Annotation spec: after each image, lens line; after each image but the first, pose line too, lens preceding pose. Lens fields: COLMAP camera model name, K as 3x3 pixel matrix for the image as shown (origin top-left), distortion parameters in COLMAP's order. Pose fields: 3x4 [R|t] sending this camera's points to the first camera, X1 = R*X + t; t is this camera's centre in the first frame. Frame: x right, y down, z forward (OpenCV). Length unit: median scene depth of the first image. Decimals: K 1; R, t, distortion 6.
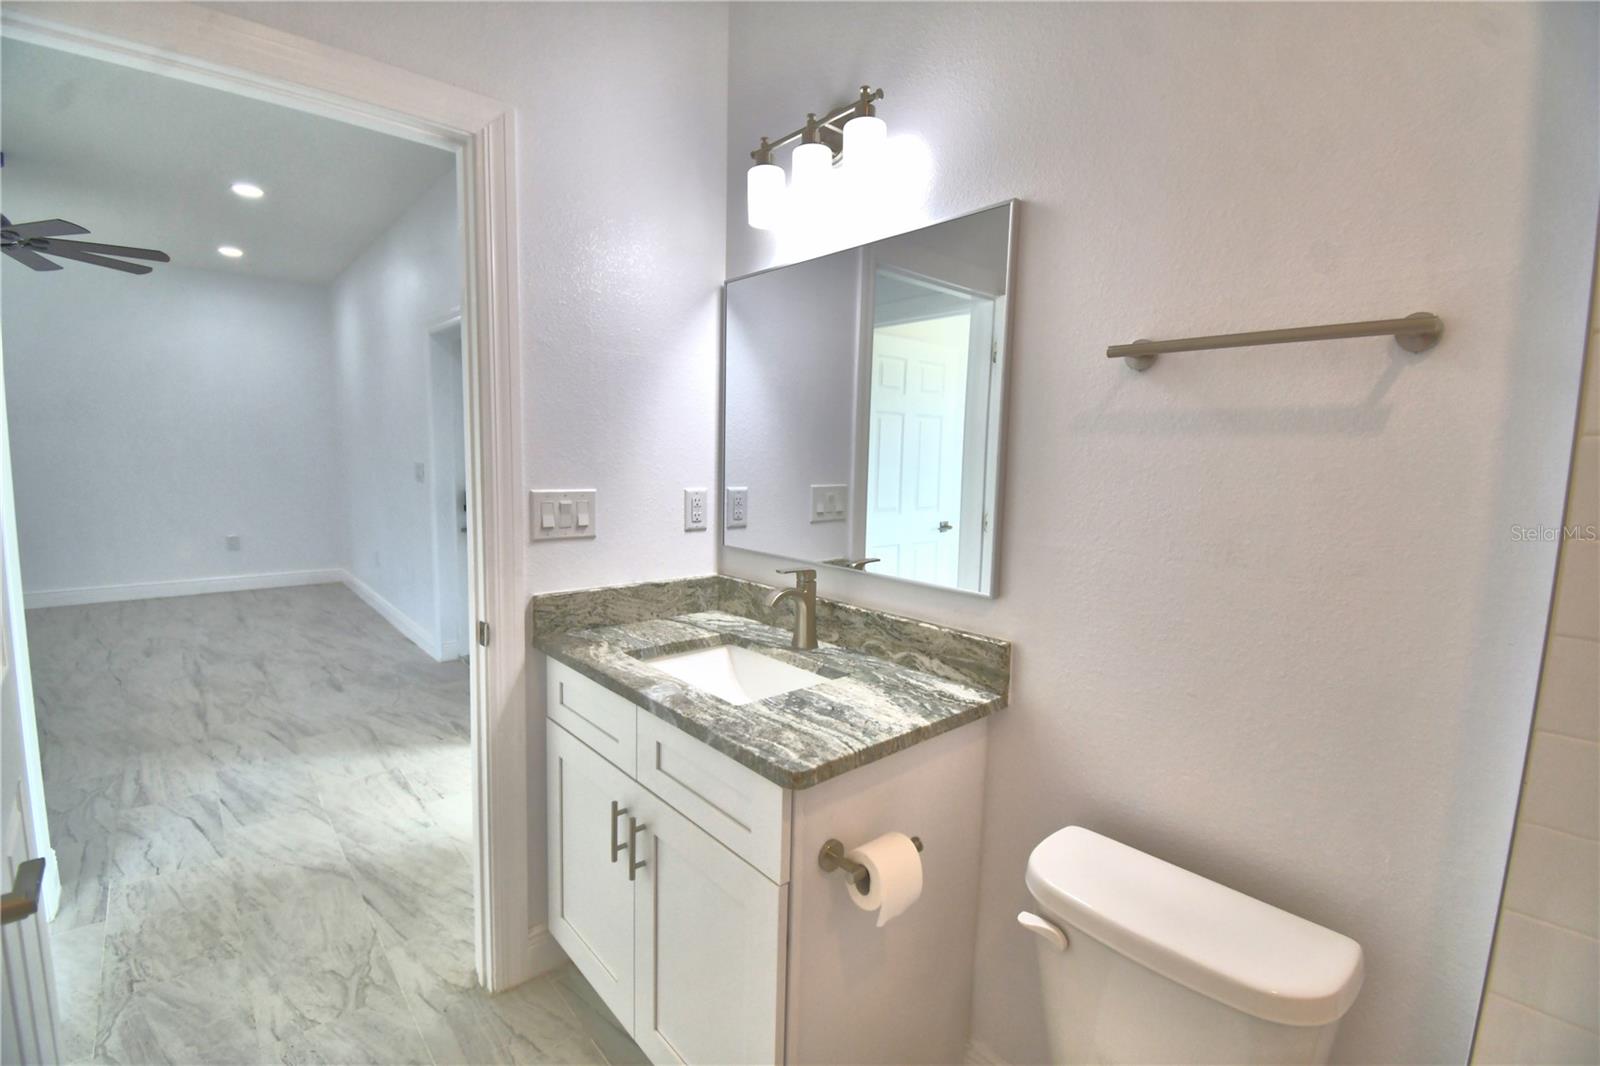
lens RADIAL K [[697.7, 0, 791.0], [0, 697.7, 529.0], [0, 0, 1]] dist [0.017827, -0.025182]
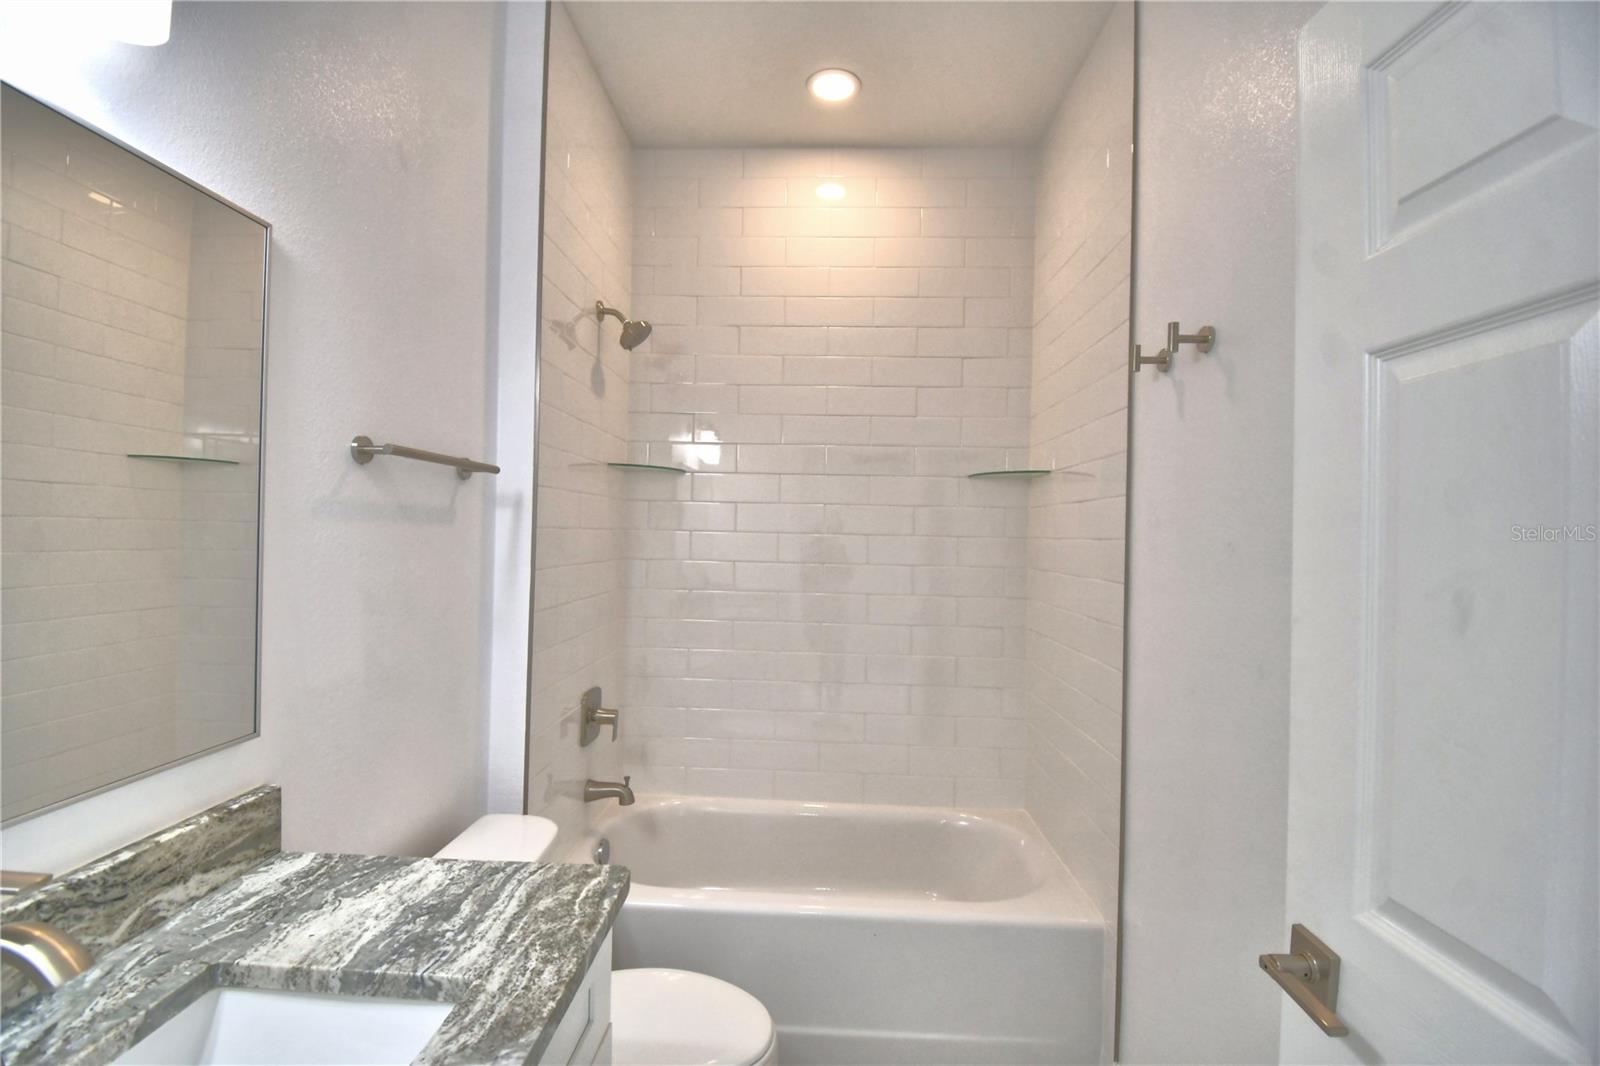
lens RADIAL K [[697.7, 0, 791.0], [0, 697.7, 529.0], [0, 0, 1]] dist [0.017827, -0.025182]
pose [[-0.720366, -0.036049, 0.692657, -0.625818], [0.033059, 0.995729, 0.086203, -0.165394], [-0.692806, 0.084997, -0.716097, 1.113723]]
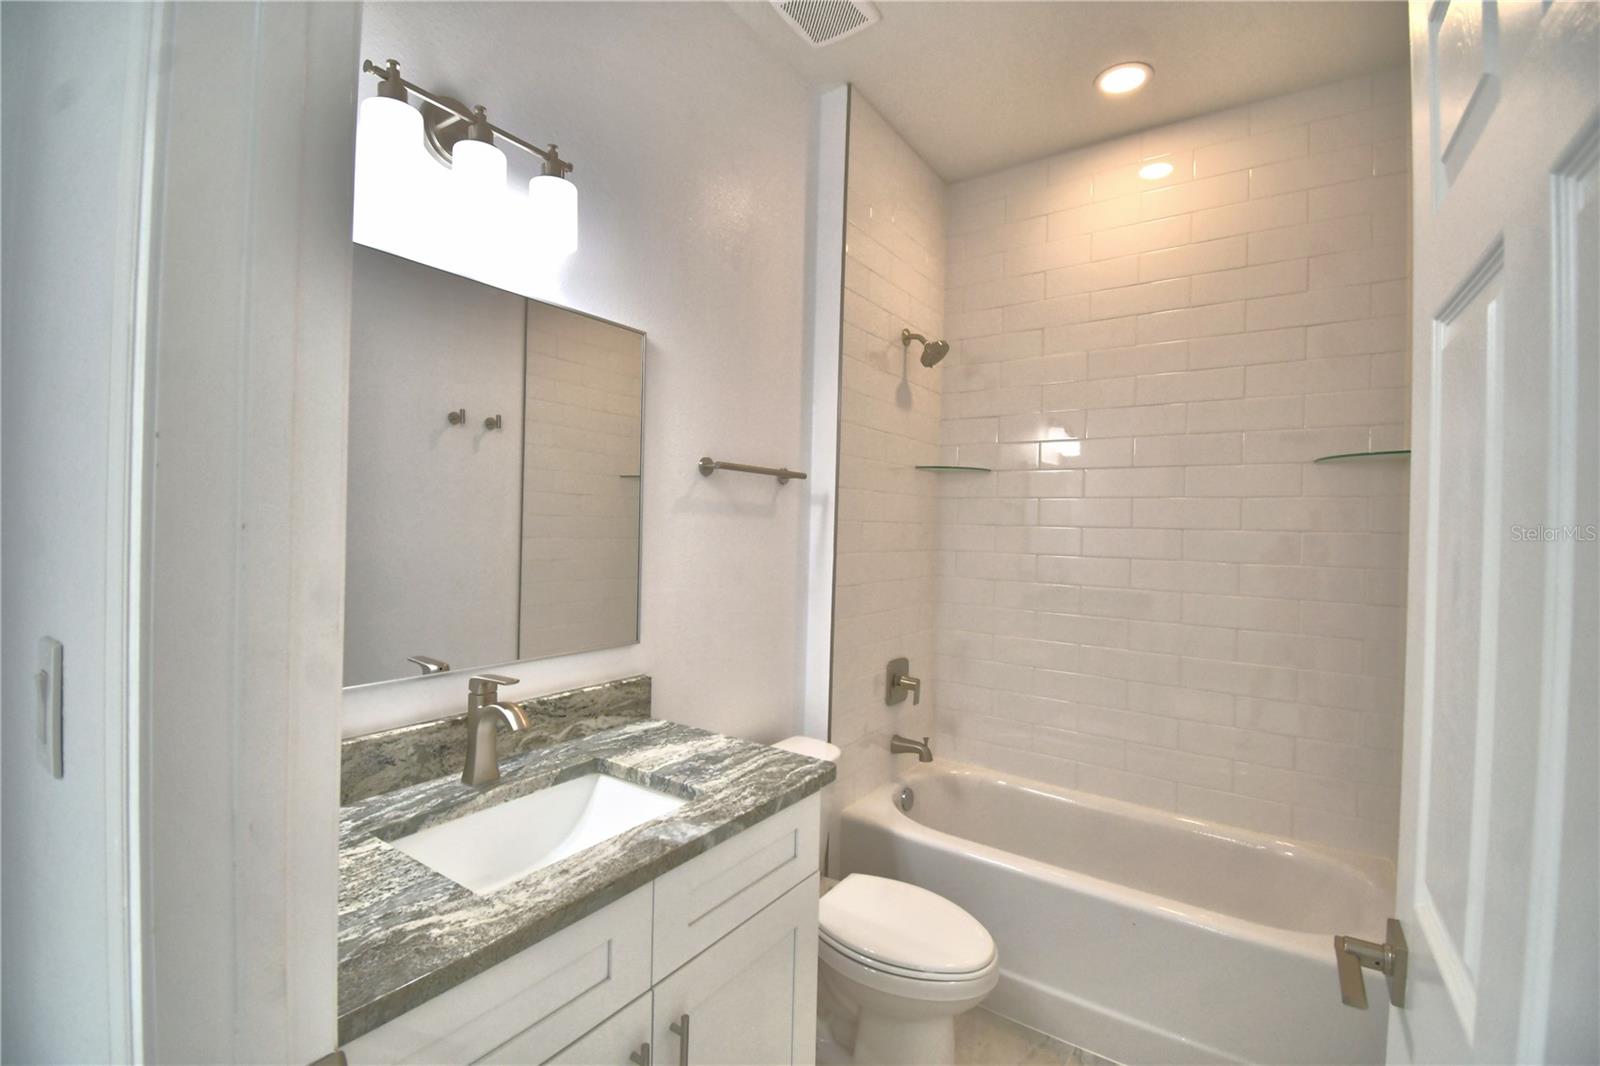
lens RADIAL K [[697.7, 0, 791.0], [0, 697.7, 529.0], [0, 0, 1]] dist [0.017827, -0.025182]
pose [[-0.231123, -0.033604, 0.972344, -0.959305], [0.072180, 0.996057, 0.051580, -0.144695], [-0.970243, 0.082105, -0.227787, 0.997027]]
